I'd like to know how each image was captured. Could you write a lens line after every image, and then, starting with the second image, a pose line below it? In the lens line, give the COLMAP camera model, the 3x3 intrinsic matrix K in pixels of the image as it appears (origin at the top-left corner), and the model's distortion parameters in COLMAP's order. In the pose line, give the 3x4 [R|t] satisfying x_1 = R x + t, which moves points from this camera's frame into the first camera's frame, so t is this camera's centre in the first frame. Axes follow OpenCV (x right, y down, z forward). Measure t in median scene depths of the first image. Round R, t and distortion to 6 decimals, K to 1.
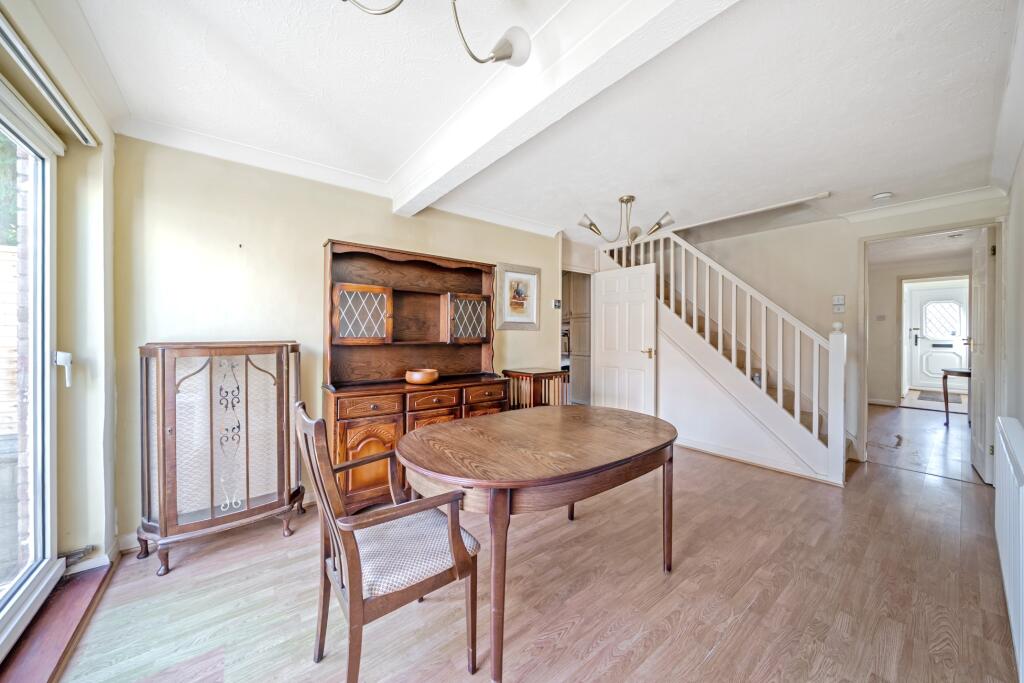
lens RADIAL K [[358.1, 0, 502.2], [0, 358.1, 335.2], [0, 0, 1]] dist [-0.004833, -0.000412]
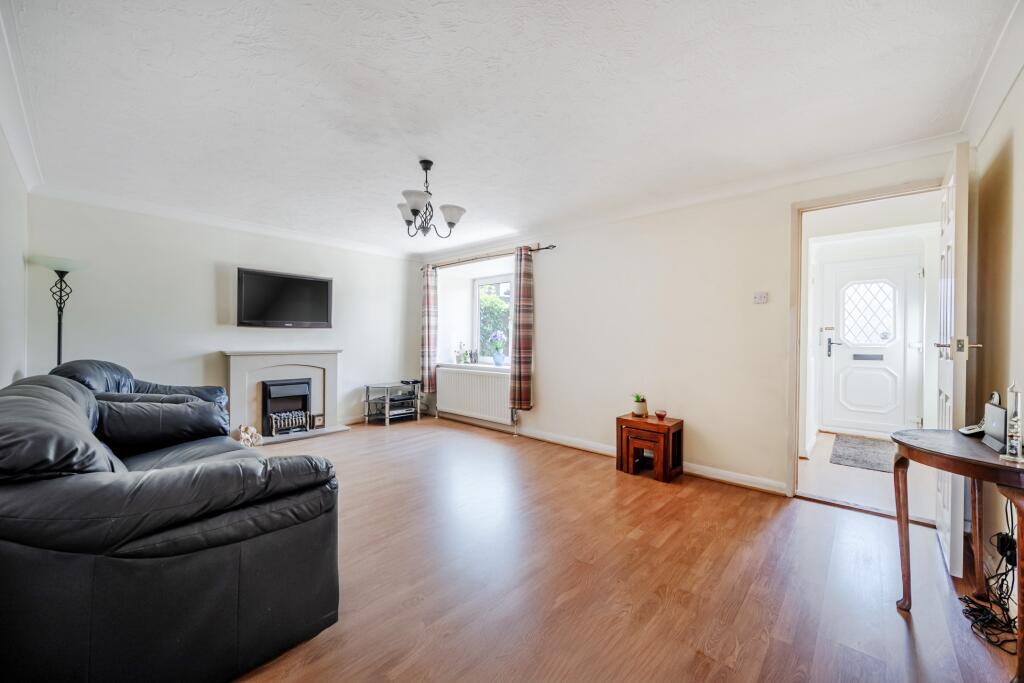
lens RADIAL K [[384.1, 0, 510.3], [0, 384.1, 339.0], [0, 0, 1]] dist [-0.002869, -0.000204]
pose [[0.986578, 0.007076, 0.163135, 0.555729], [-0.006786, 0.999974, -0.002335, 0.005612], [-0.163148, 0.001196, 0.986601, 0.473462]]
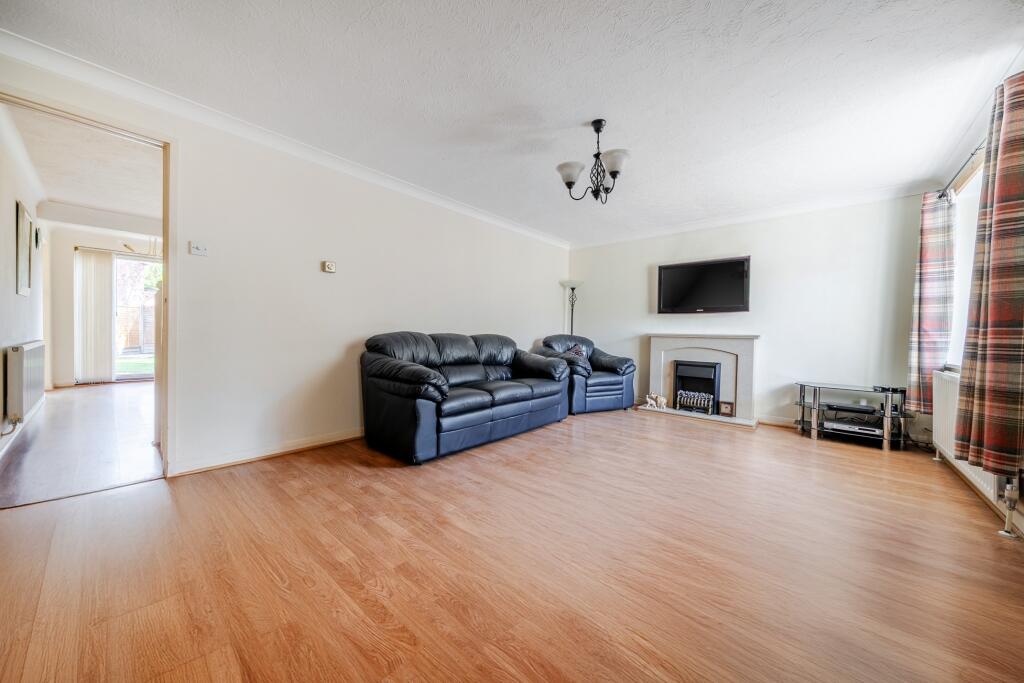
lens RADIAL K [[358.1, 0, 507.2], [0, 358.1, 342.3], [0, 0, 1]] dist [-0.004833, -0.000412]
pose [[0.192872, 0.024729, -0.980912, 0.857248], [-0.020815, 0.999561, 0.021106, 0.034120], [0.981003, 0.016347, 0.193302, 0.717419]]
